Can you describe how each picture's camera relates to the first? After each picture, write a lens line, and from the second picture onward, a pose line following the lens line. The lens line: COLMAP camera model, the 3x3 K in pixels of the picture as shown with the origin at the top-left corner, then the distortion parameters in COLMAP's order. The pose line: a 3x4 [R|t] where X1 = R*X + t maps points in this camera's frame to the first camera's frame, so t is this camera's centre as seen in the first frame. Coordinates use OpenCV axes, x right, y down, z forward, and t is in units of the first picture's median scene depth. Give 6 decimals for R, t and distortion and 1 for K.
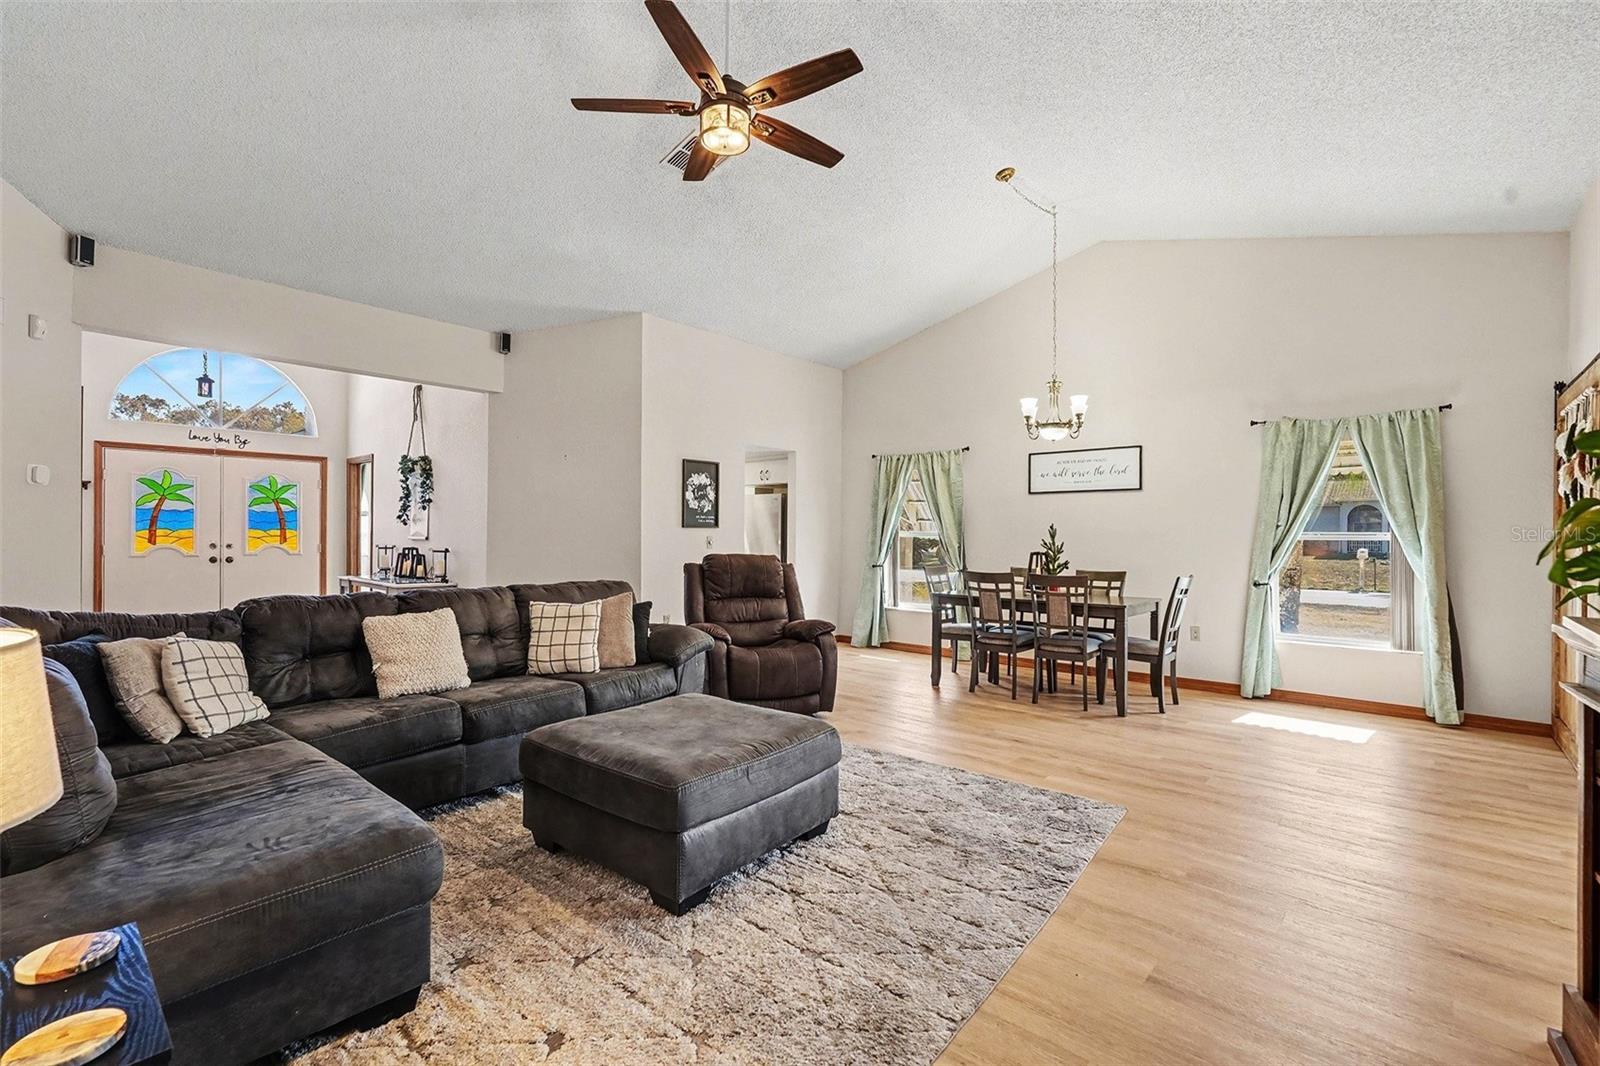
lens RADIAL K [[703.9, 0, 797.6], [0, 703.9, 537.8], [0, 0, 1]] dist [-0.026370, 0.012253]
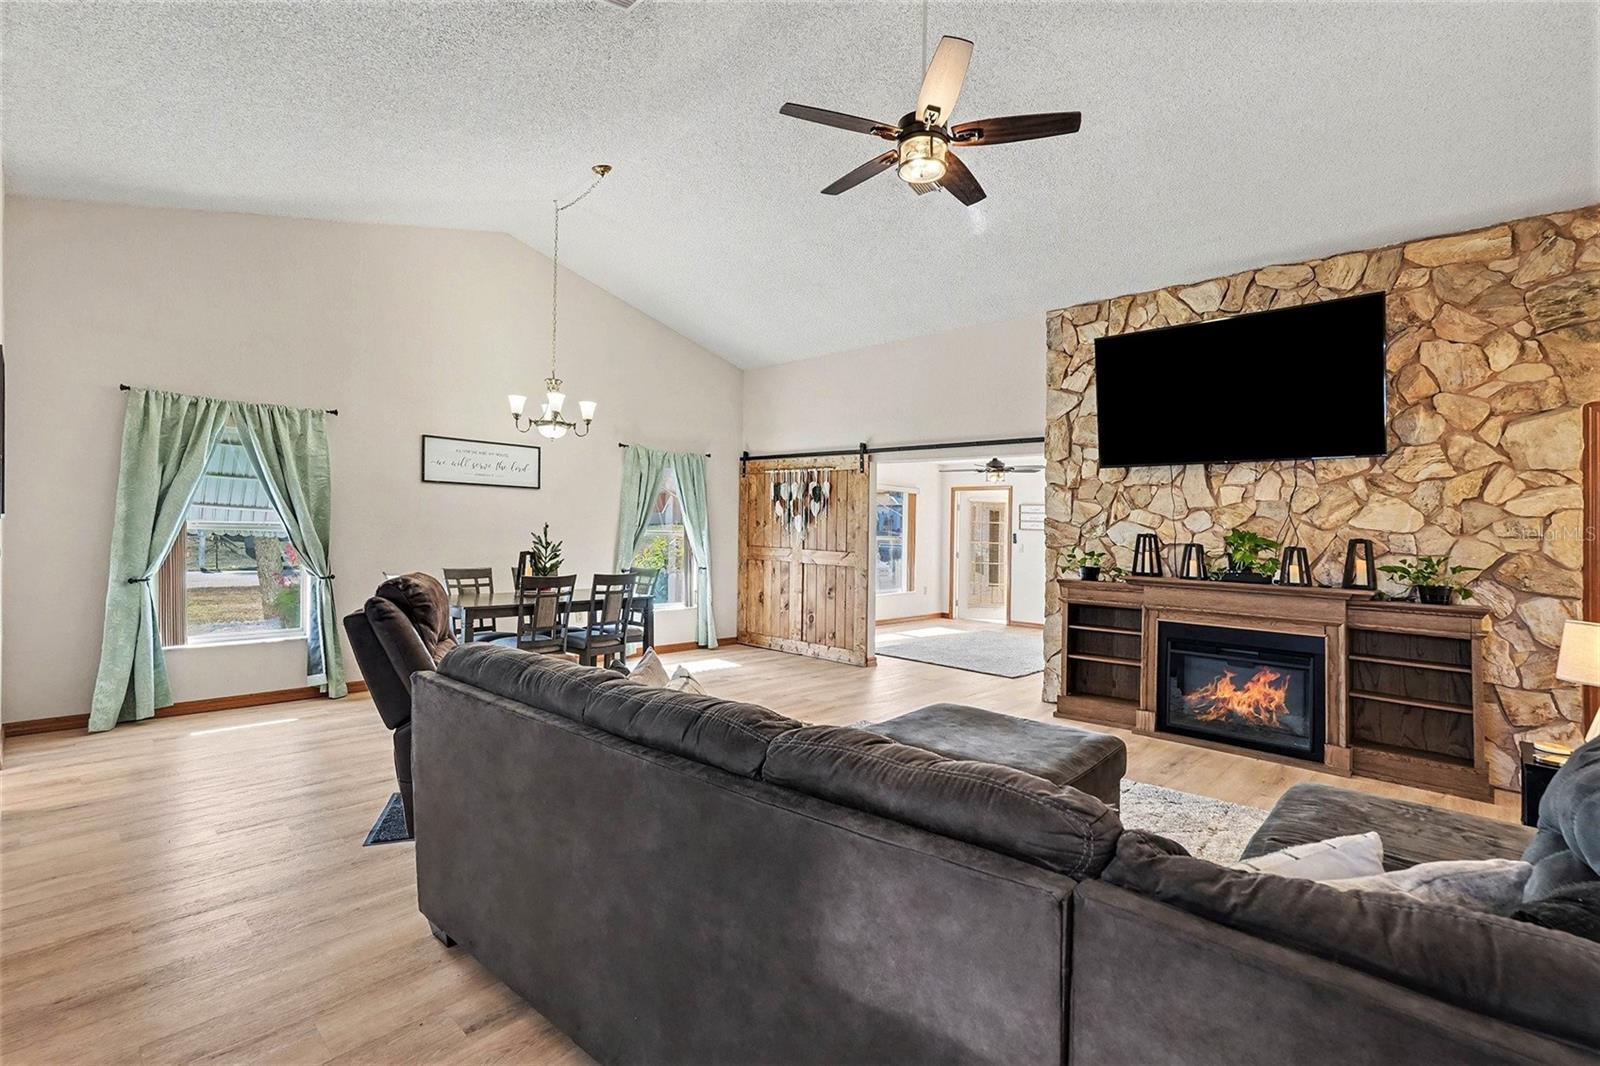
lens RADIAL K [[703.9, 0, 797.6], [0, 703.9, 537.8], [0, 0, 1]] dist [-0.026370, 0.012253]
pose [[0.061117, -0.006235, 0.998111, -0.503811], [-0.018106, 0.999809, 0.007354, -0.009668], [-0.997966, -0.018521, 0.060993, 0.505560]]
